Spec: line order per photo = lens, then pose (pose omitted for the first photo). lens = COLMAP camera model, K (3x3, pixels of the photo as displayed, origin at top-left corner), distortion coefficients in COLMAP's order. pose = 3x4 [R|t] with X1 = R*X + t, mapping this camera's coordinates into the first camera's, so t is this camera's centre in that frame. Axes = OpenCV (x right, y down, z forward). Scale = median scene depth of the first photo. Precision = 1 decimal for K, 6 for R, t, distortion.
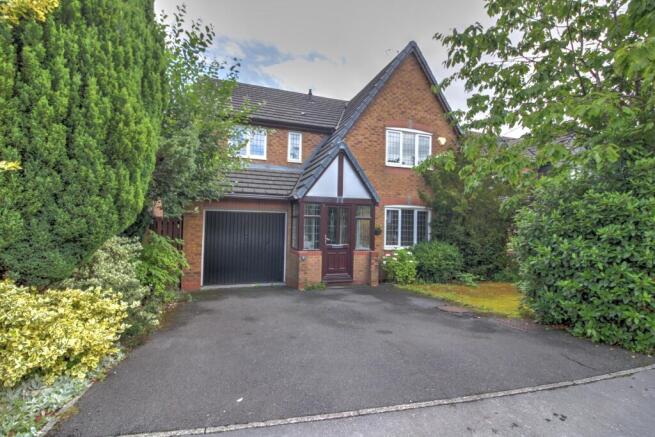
lens RADIAL K [[305.2, 0, 332.1], [0, 305.2, 213.9], [0, 0, 1]] dist [0.000872, -0.013768]
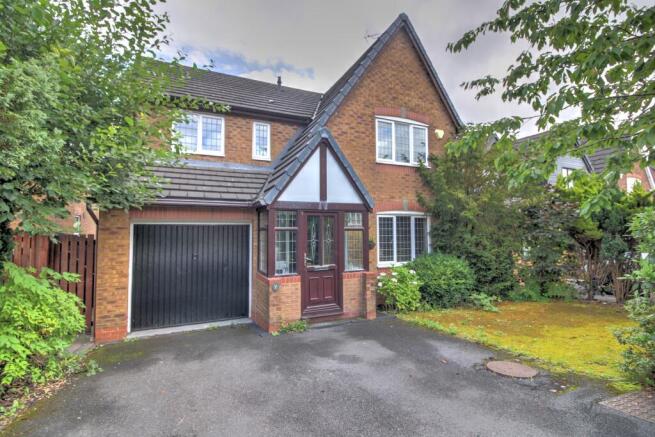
lens RADIAL K [[305.2, 0, 332.1], [0, 305.2, 213.9], [0, 0, 1]] dist [0.000872, -0.013768]
pose [[0.995234, -0.021779, 0.095048, -0.021512], [0.024195, 0.999411, -0.024336, -0.005852], [-0.094462, 0.026519, 0.995175, 0.225523]]
